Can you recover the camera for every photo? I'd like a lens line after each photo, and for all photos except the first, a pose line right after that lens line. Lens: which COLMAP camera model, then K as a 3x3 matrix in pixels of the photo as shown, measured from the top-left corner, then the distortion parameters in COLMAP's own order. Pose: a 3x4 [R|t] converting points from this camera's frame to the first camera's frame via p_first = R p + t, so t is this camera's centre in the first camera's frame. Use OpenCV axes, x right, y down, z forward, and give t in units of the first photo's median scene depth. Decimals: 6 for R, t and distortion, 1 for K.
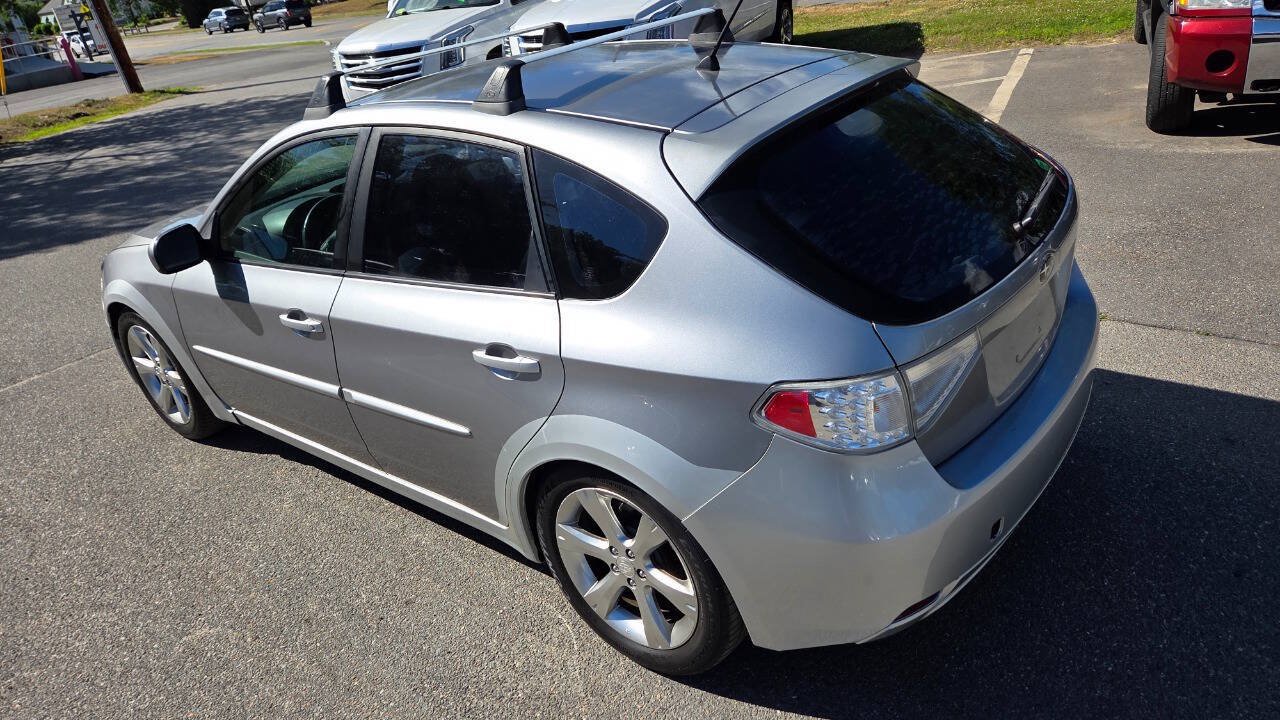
lens RADIAL K [[864.9, 0, 660.2], [0, 864.9, 353.9], [0, 0, 1]] dist [0.075726, -0.076709]
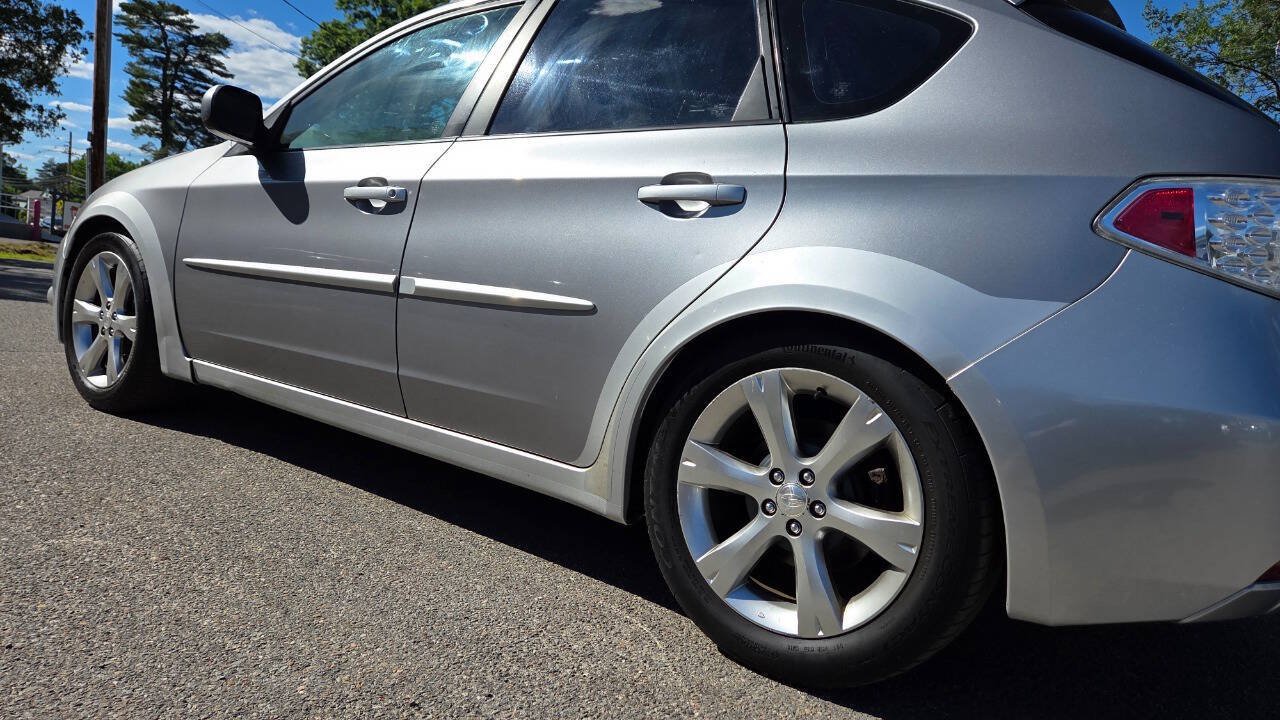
lens RADIAL K [[864.9, 0, 660.2], [0, 864.9, 353.9], [0, 0, 1]] dist [0.075726, -0.076709]
pose [[0.967639, 0.244619, 0.061931, -0.207039], [-0.206698, 0.909163, -0.361521, 0.401048], [-0.144741, 0.337021, 0.930305, 0.324447]]
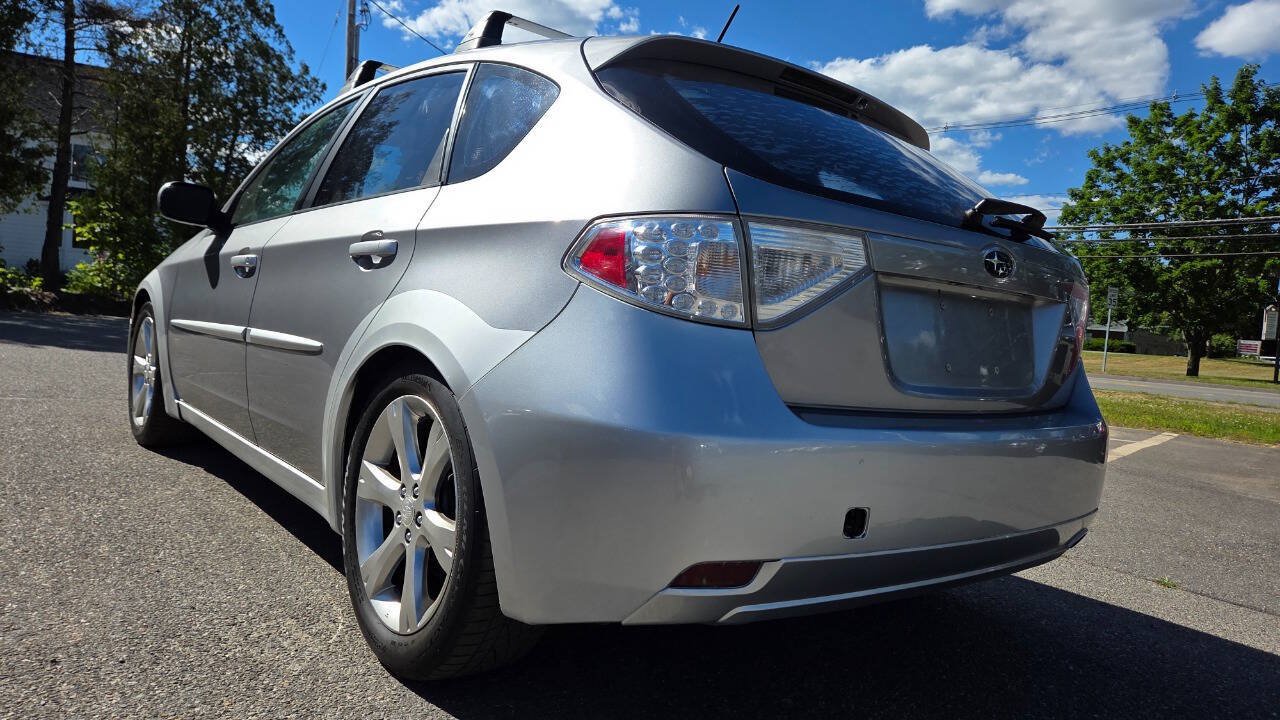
lens RADIAL K [[864.9, 0, 660.2], [0, 864.9, 353.9], [0, 0, 1]] dist [0.075726, -0.076709]
pose [[0.953326, 0.230678, -0.194825, 0.292319], [-0.287932, 0.888796, -0.356562, 0.325836], [0.090908, 0.396016, 0.913732, 0.235995]]
